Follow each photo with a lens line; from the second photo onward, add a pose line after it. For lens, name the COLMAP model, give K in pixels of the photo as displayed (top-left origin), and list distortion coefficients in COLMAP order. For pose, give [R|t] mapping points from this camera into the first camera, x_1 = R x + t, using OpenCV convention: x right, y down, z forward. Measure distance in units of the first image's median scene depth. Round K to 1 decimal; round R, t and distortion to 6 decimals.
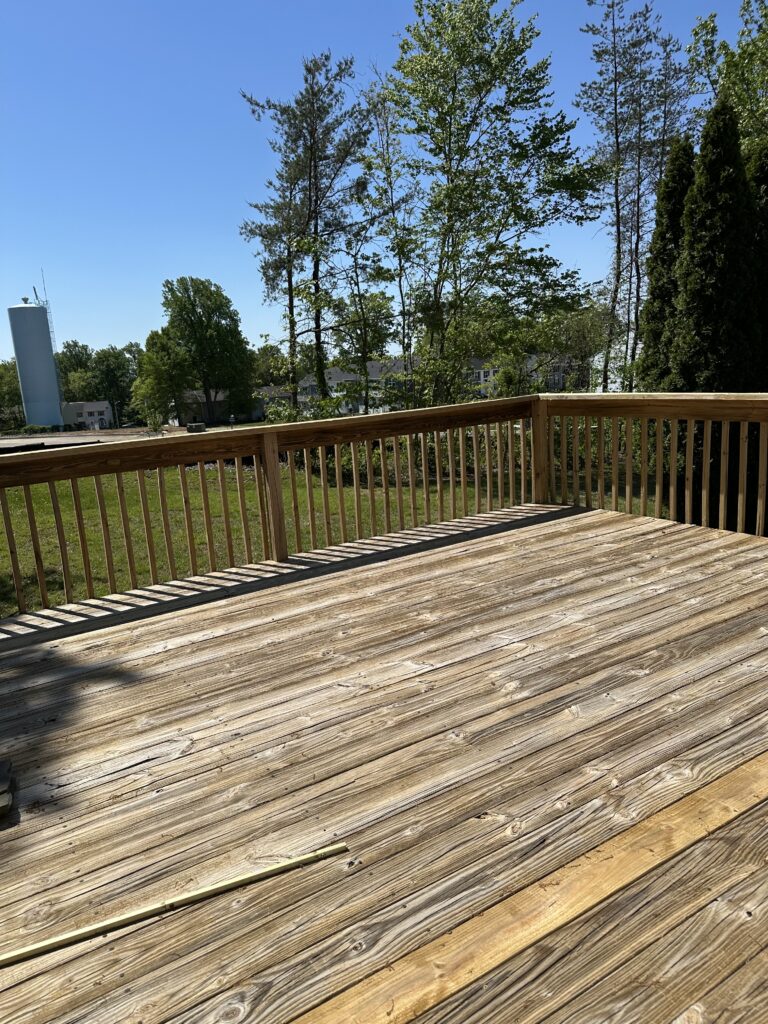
lens RADIAL K [[716.5, 0, 384.0], [0, 716.5, 512.0], [0, 0, 1]] dist [0.043554, -0.002614]
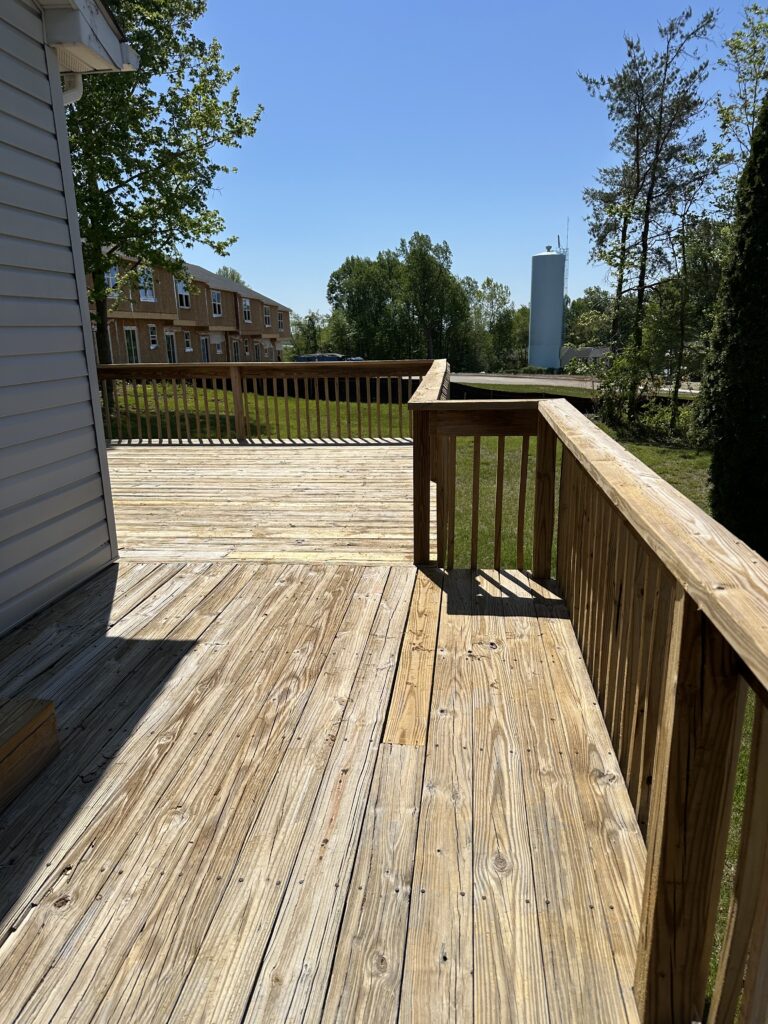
lens RADIAL K [[716.5, 0, 384.0], [0, 716.5, 512.0], [0, 0, 1]] dist [0.043554, -0.002614]
pose [[0.786992, 0.194987, -0.585340, 0.304642], [-0.153671, 0.980795, 0.120108, -0.001995], [0.597519, -0.004575, 0.801842, -0.073593]]
